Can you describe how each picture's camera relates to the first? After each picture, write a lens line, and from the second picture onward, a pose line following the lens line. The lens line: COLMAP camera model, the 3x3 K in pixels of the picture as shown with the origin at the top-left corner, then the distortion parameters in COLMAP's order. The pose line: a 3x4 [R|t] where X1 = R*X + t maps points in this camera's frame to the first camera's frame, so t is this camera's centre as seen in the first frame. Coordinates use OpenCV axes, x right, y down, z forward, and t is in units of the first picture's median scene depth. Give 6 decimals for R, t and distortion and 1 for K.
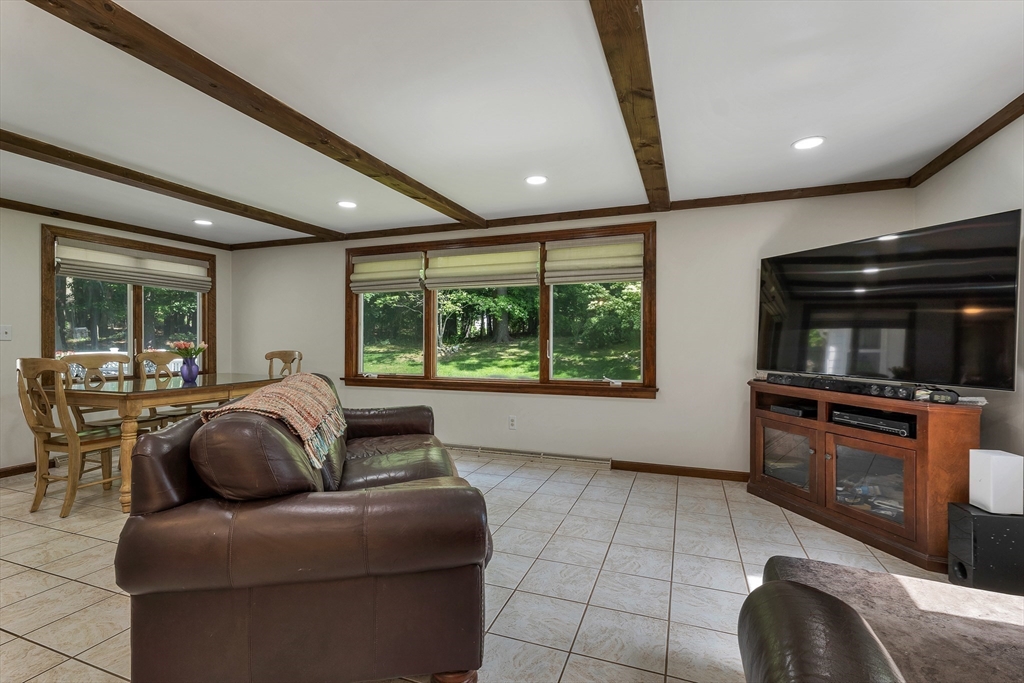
lens RADIAL K [[469.6, 0, 508.5], [0, 469.6, 341.6], [0, 0, 1]] dist [0.008234, 0.000722]
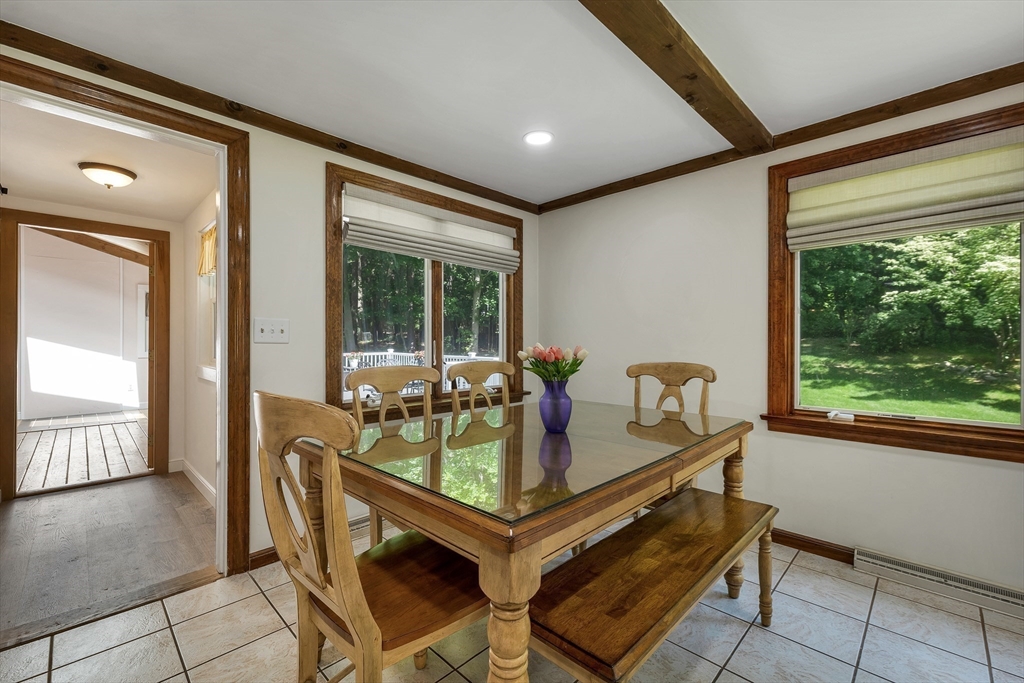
lens RADIAL K [[426.1, 0, 512.3], [0, 426.1, 341.4], [0, 0, 1]] dist [0.001938, -0.000165]
pose [[0.919117, -0.000789, -0.393985, -0.419564], [-0.000825, 0.999992, -0.003926, -0.002614], [0.393984, 0.003933, 0.919109, 0.453967]]
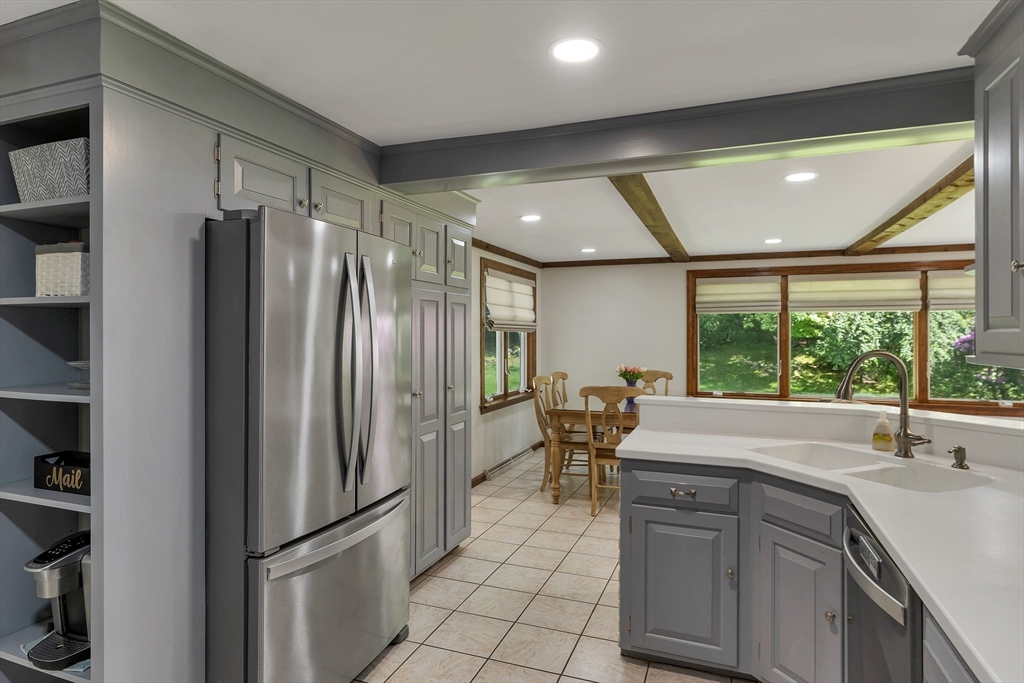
lens RADIAL K [[582.9, 0, 504.5], [0, 582.9, 334.2], [0, 0, 1]] dist [0.001298, -0.000188]
pose [[0.999976, 0.001470, 0.006803, -0.751263], [-0.001464, 0.999998, -0.000982, -0.055638], [-0.006805, 0.000972, 0.999976, -0.272605]]
